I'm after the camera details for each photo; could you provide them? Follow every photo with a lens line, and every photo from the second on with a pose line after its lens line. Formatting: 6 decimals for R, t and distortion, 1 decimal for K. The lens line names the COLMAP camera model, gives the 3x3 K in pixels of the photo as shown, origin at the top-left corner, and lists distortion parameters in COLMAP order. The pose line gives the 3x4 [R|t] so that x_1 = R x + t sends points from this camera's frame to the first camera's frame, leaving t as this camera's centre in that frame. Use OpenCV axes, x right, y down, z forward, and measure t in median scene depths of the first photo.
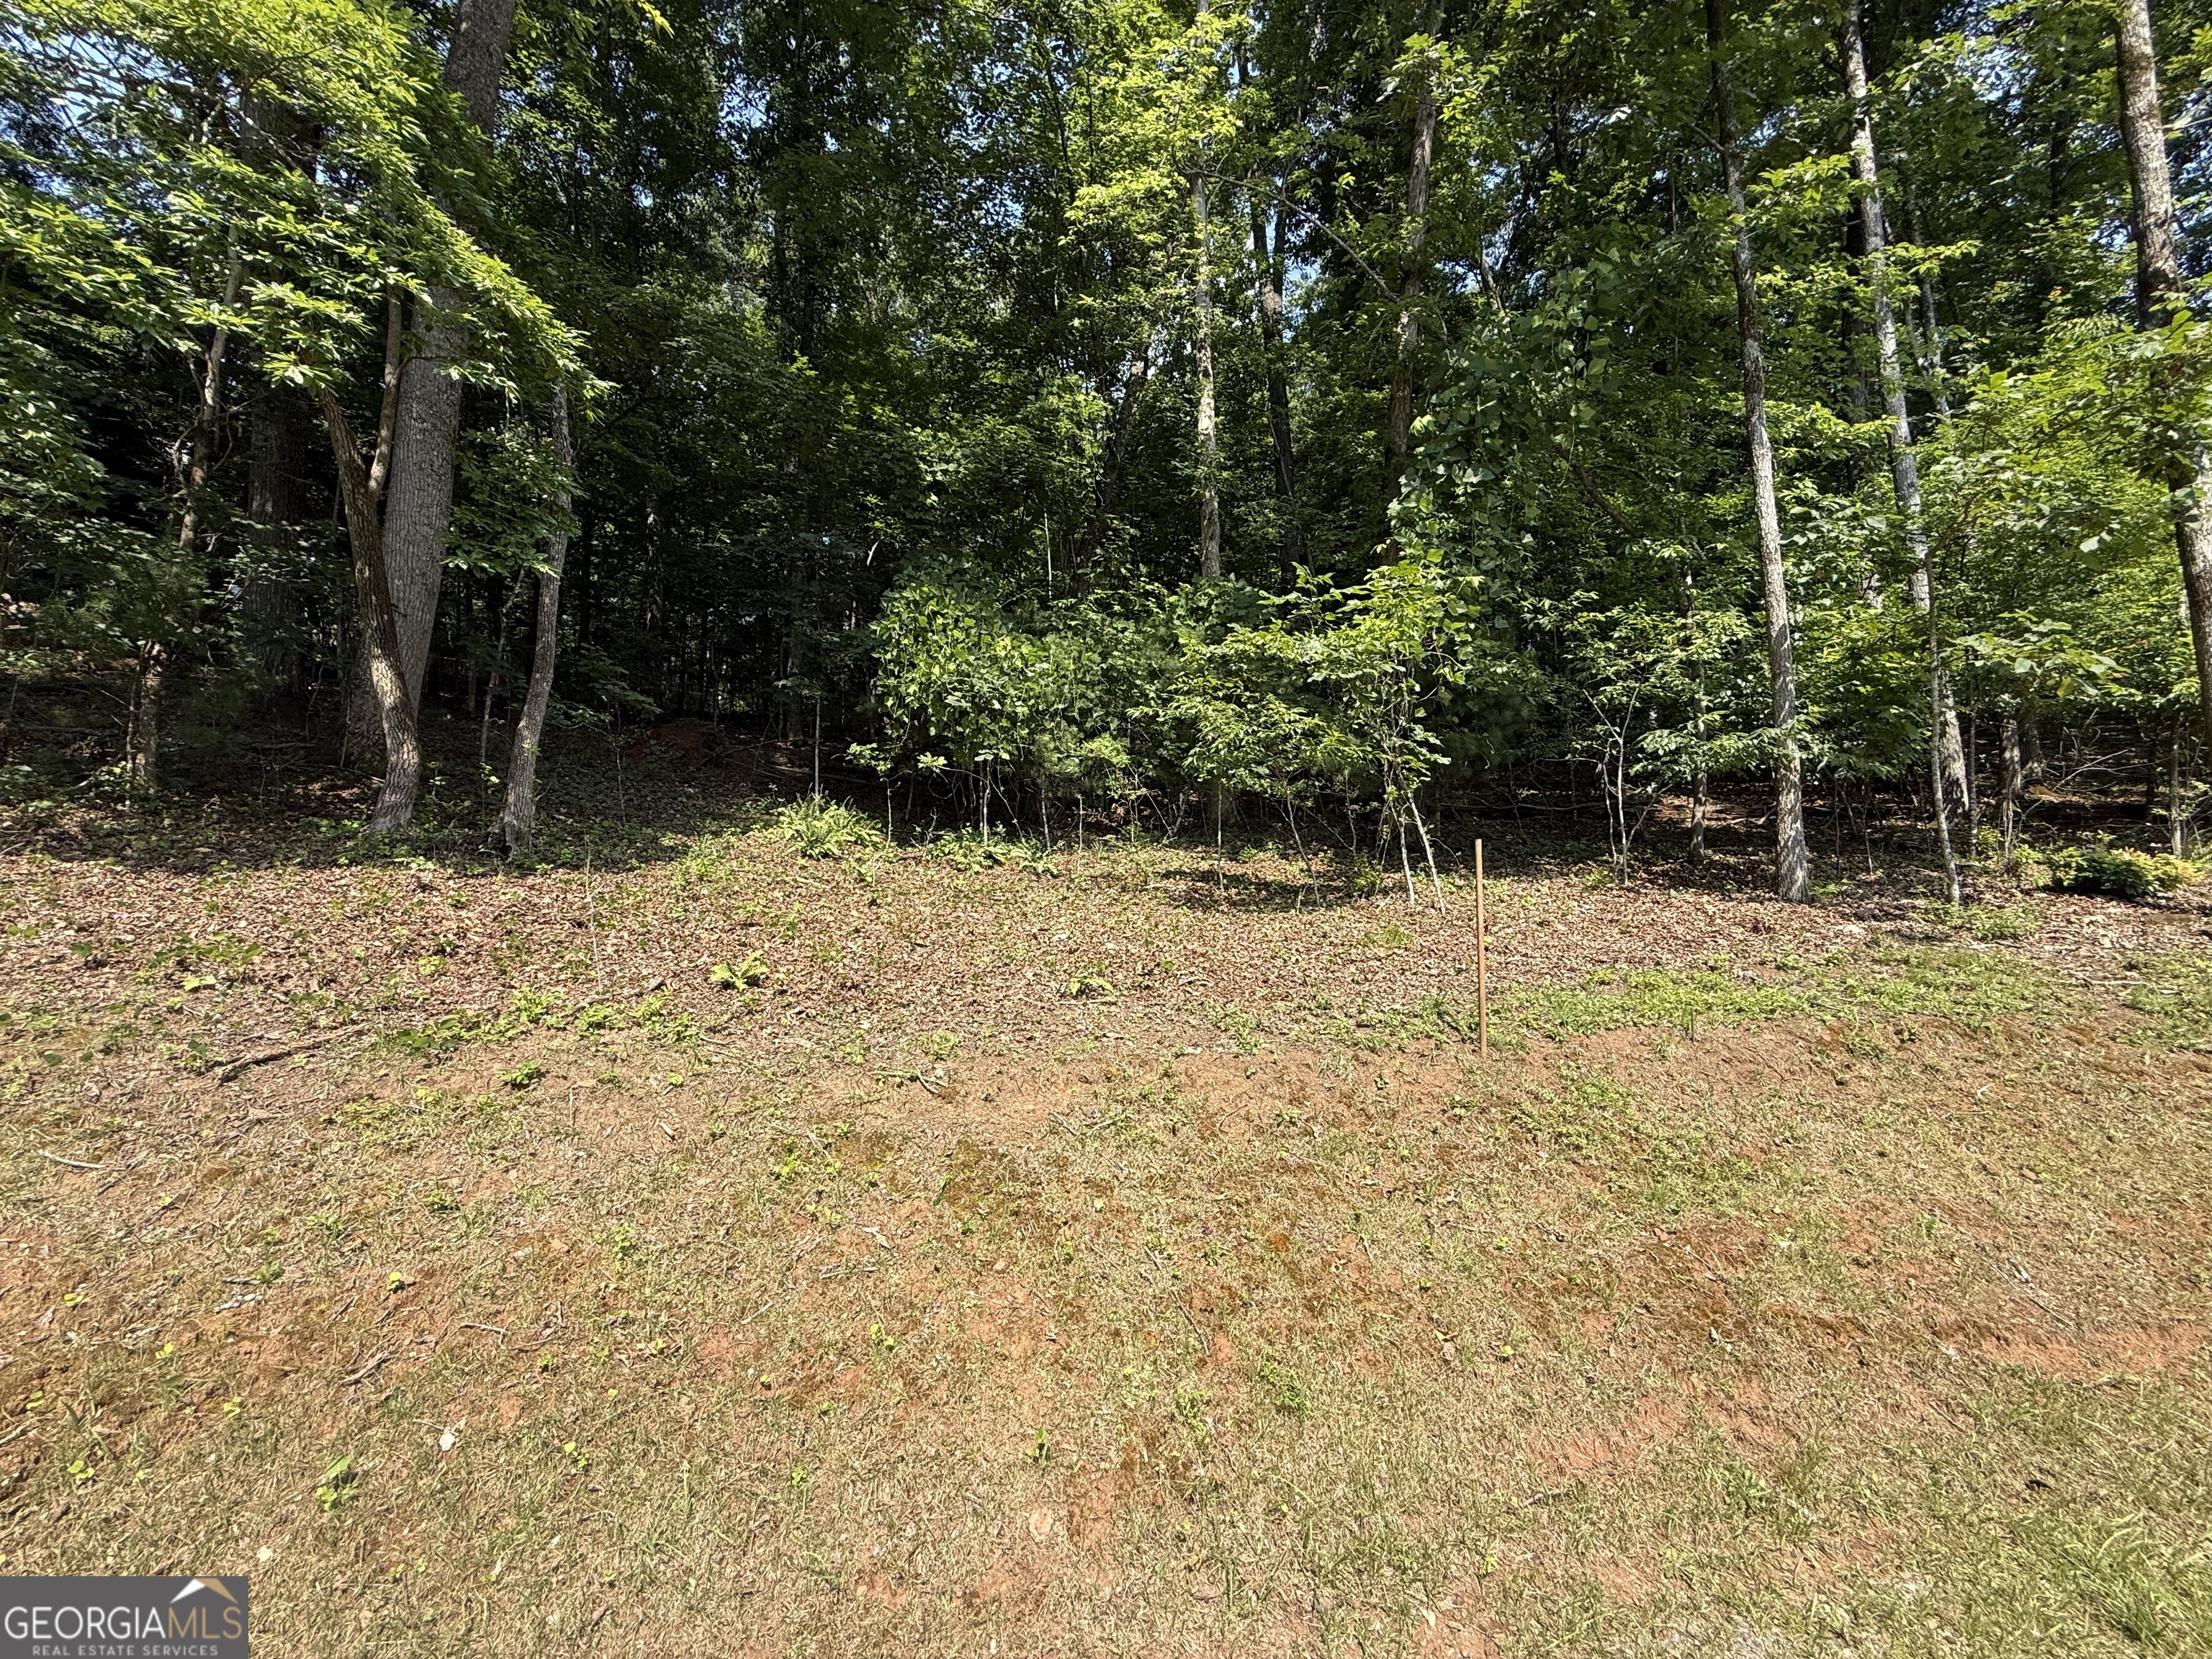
lens RADIAL K [[881.6, 0, 1104.1], [0, 881.6, 833.3], [0, 0, 1]] dist [-0.000841, 0.000280]
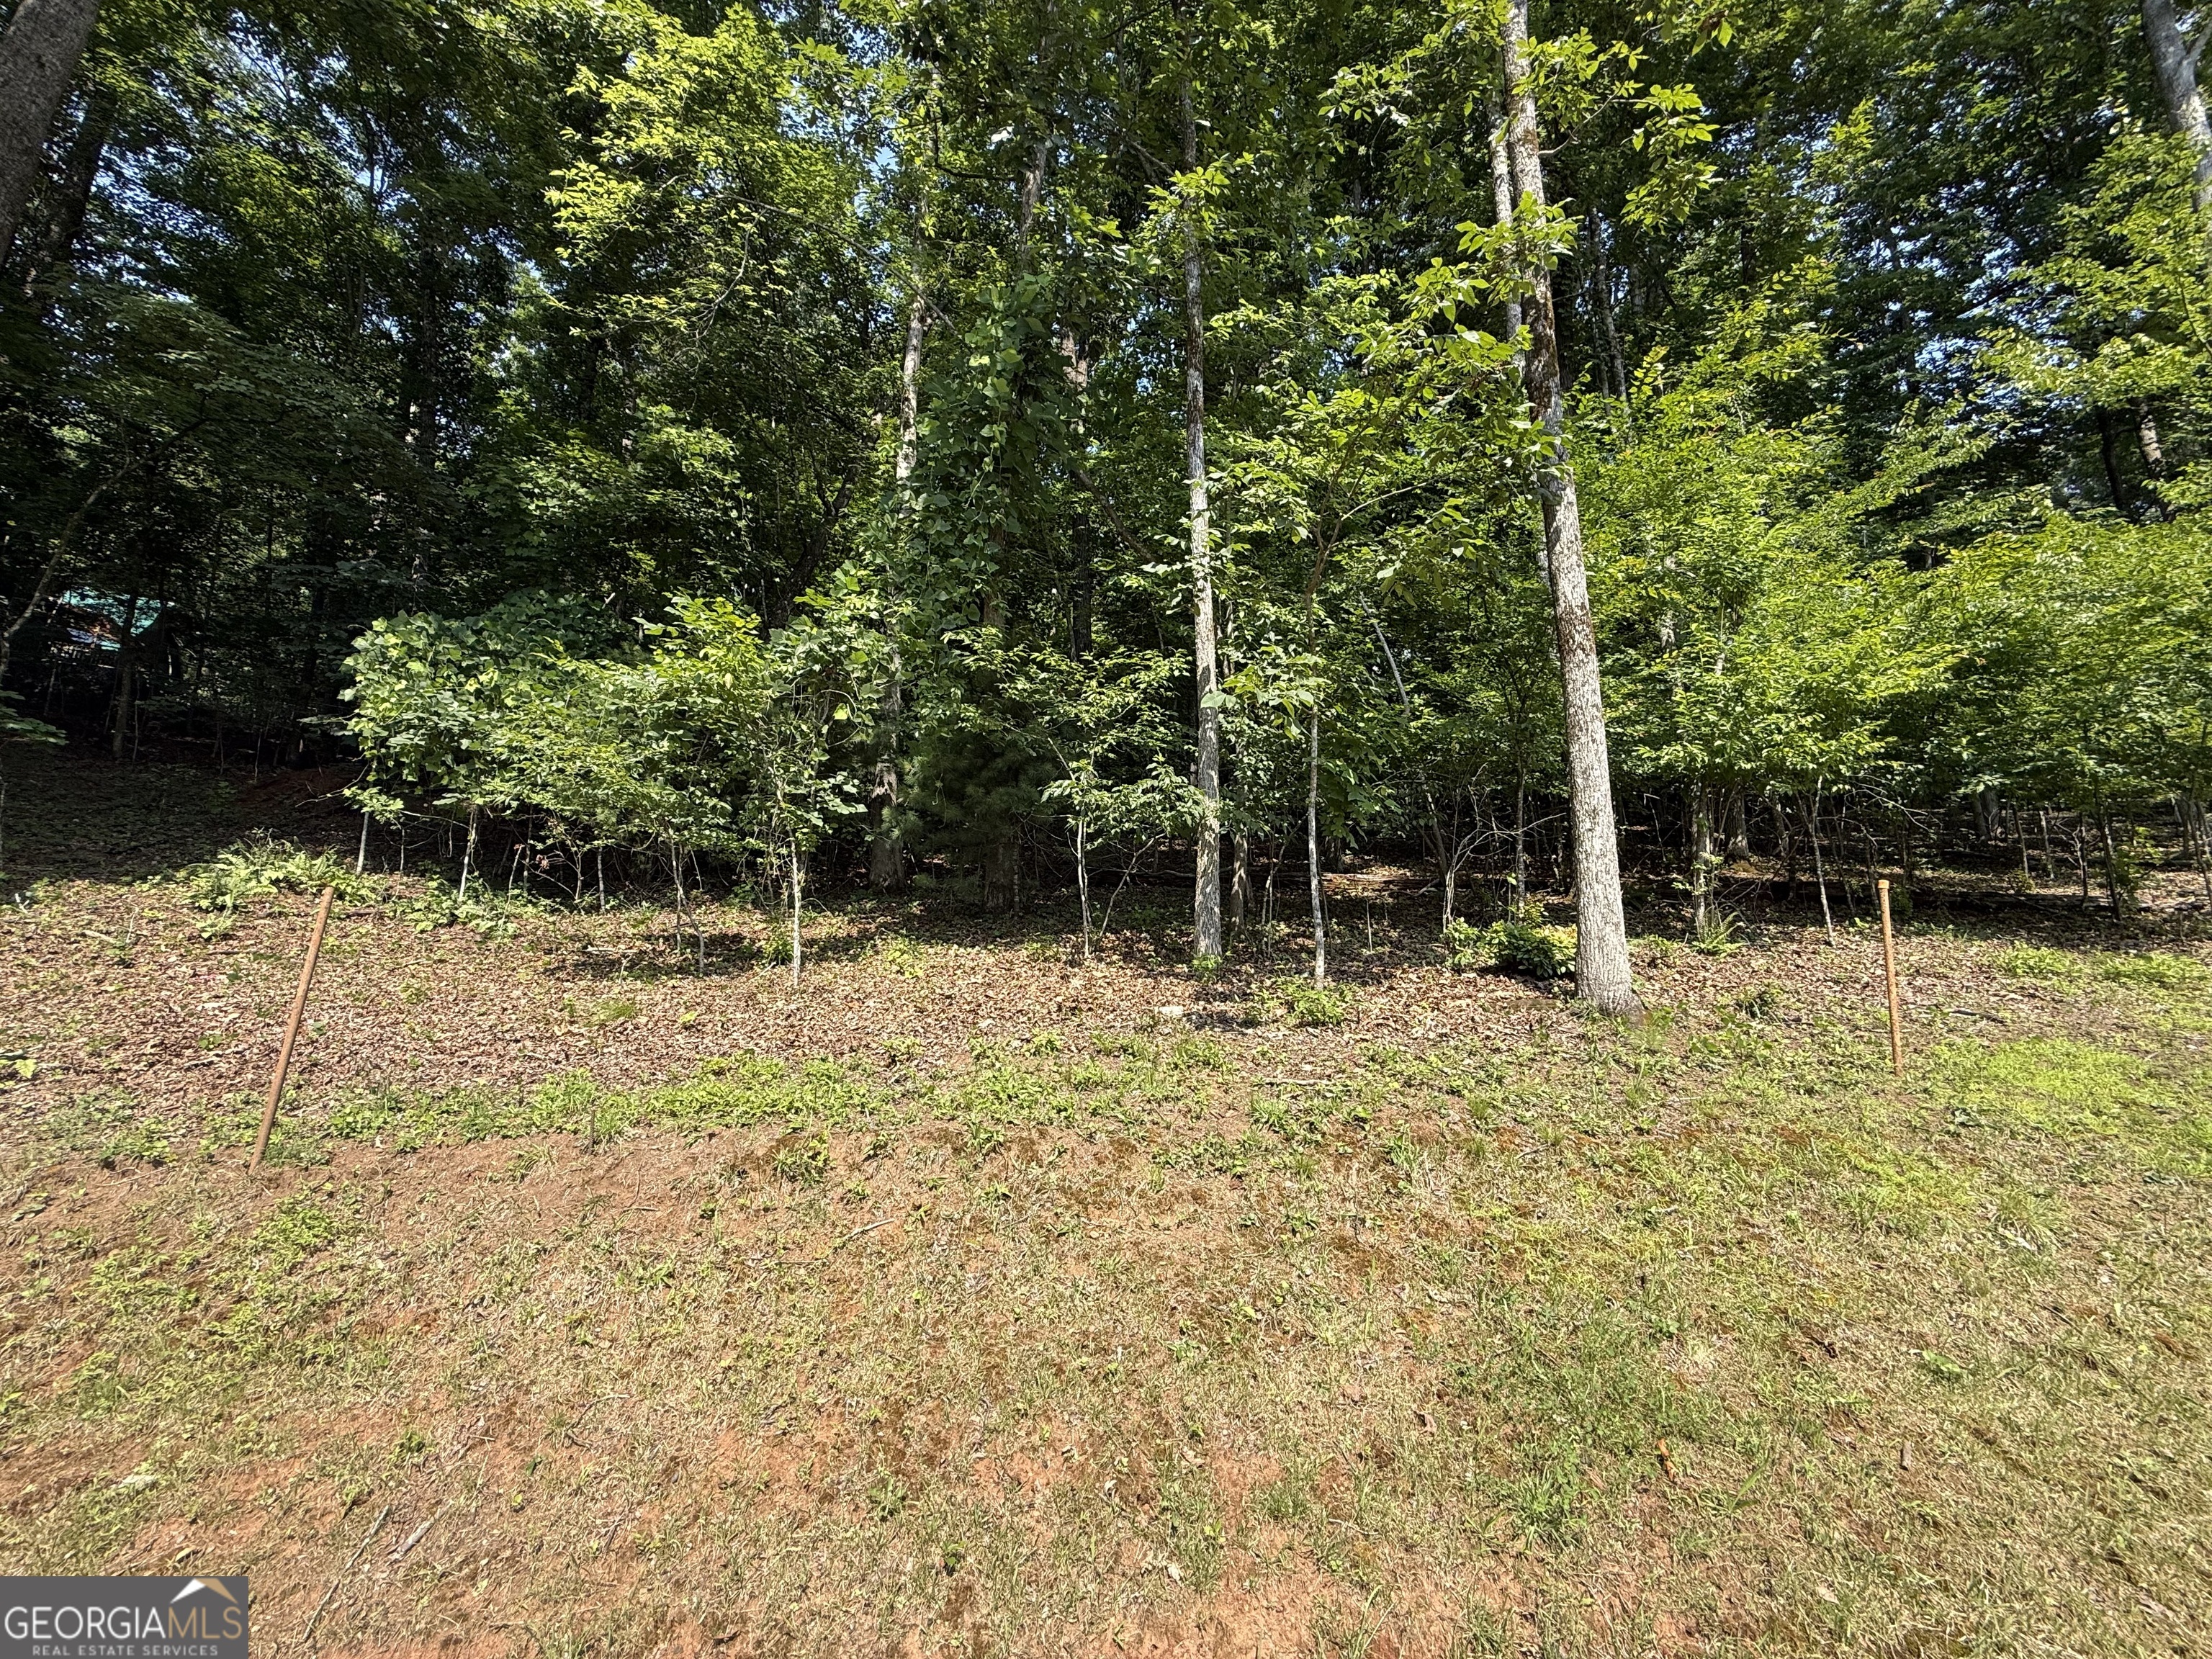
lens RADIAL K [[881.6, 0, 1104.1], [0, 881.6, 833.3], [0, 0, 1]] dist [-0.000841, 0.000280]
pose [[0.999419, 0.019069, 0.028262, 0.574382], [-0.016747, 0.996633, -0.080265, 0.004409], [-0.029697, 0.079745, 0.996373, 0.106563]]
